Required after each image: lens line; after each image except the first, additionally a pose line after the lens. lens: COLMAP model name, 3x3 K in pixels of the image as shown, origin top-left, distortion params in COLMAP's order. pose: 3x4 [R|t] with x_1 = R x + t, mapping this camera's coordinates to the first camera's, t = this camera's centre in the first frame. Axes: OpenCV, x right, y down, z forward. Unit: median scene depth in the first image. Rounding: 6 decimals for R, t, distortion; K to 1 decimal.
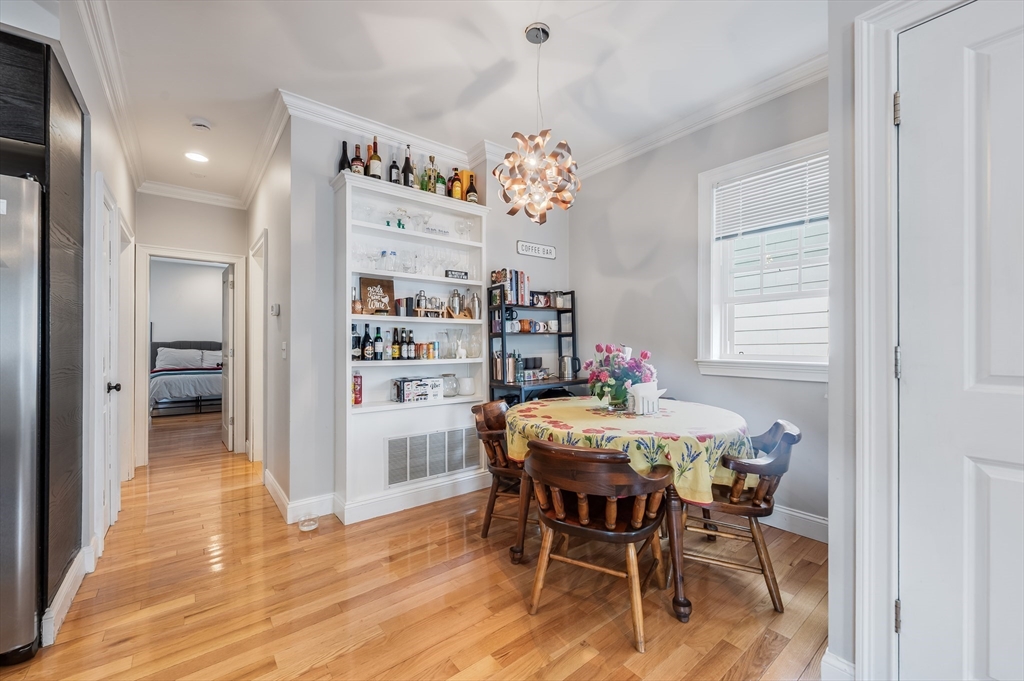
lens RADIAL K [[420.3, 0, 526.6], [0, 420.3, 340.5], [0, 0, 1]] dist [-0.002581, 0.000240]
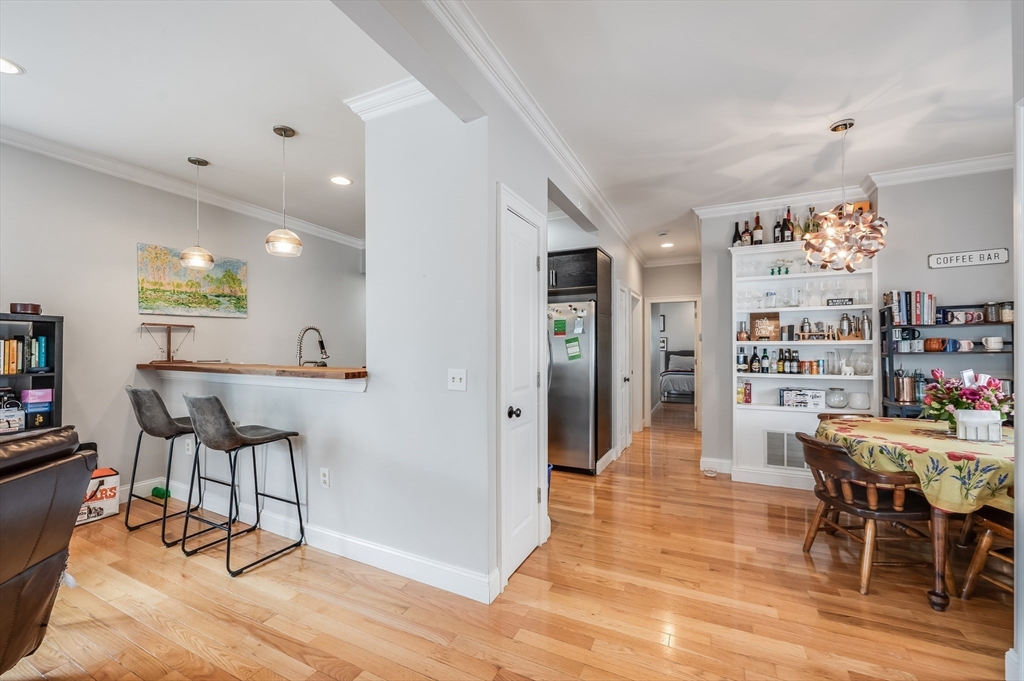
lens RADIAL K [[413.2, 0, 515.1], [0, 413.2, 343.8], [0, 0, 1]] dist [-0.005268, 0.000066]
pose [[0.441769, -0.009764, -0.897076, 0.475344], [0.006042, 0.999950, -0.007909, -0.041115], [0.897109, -0.001926, 0.441806, -0.306252]]
